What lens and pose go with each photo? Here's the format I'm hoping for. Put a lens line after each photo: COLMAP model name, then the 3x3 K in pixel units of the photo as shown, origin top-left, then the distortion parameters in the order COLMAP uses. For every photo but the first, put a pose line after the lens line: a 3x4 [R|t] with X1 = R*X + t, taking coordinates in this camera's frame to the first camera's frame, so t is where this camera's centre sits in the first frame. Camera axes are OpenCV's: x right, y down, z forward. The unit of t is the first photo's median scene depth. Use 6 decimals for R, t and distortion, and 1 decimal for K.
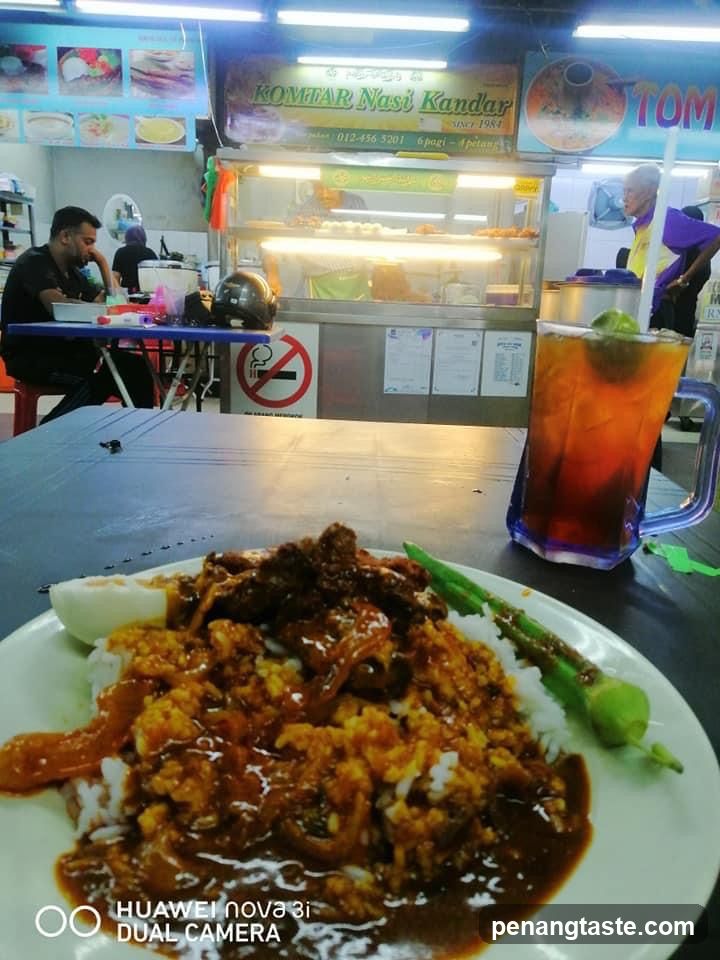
lens RADIAL K [[723.3, 0, 357.8], [0, 723.3, 487.1], [0, 0, 1]] dist [0.022177, -0.032449]
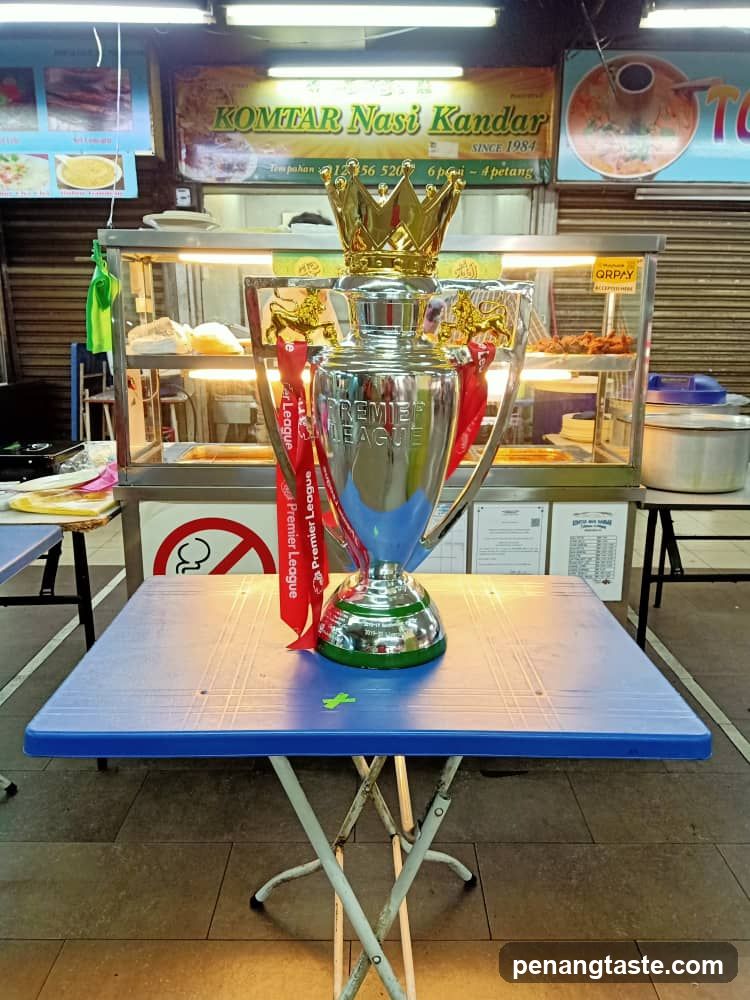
lens RADIAL K [[777.1, 0, 377.6], [0, 777.1, 521.2], [0, 0, 1]] dist [0.015948, -0.026899]
pose [[0.999259, -0.038471, 0.001523, 0.013063], [0.038476, 0.999254, -0.003200, -0.105232], [-0.001399, 0.003256, 0.999994, 0.174269]]
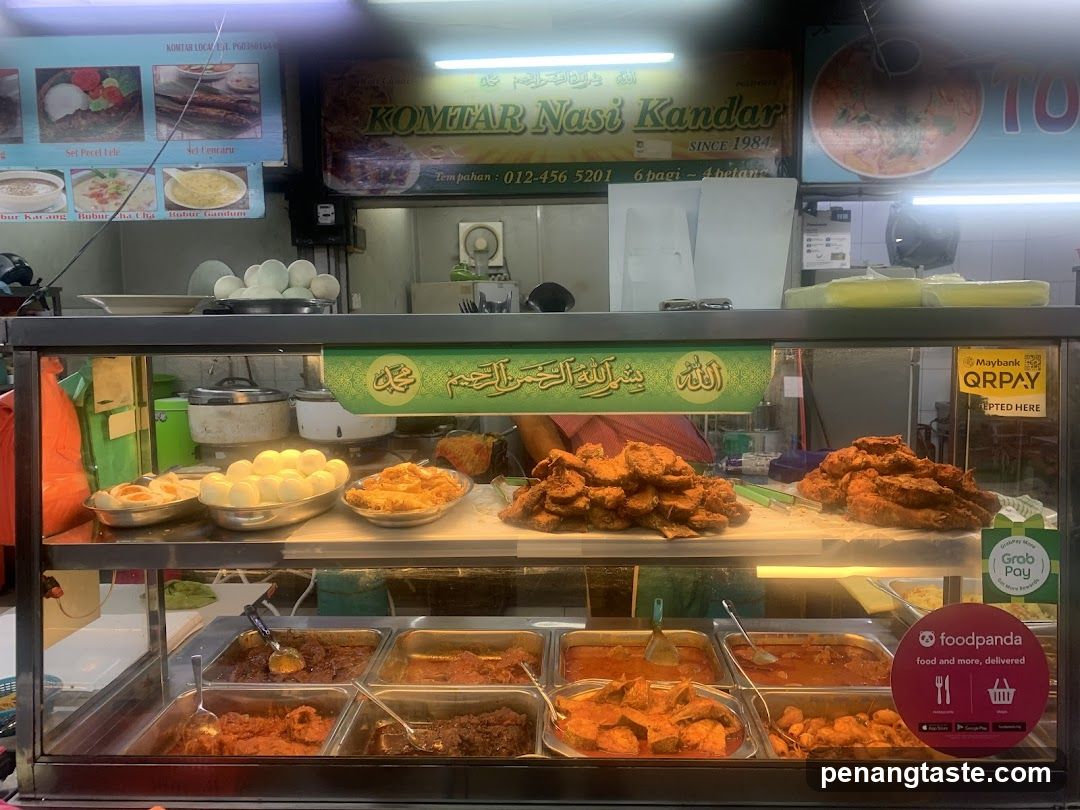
lens RADIAL K [[839.3, 0, 545.2], [0, 839.3, 411.8], [0, 0, 1]] dist [0.015948, -0.026899]
pose [[0.997907, -0.047962, -0.043368, 0.029270], [0.041067, 0.988154, -0.147872, -0.181878], [0.049947, 0.145781, 0.988055, 0.331160]]
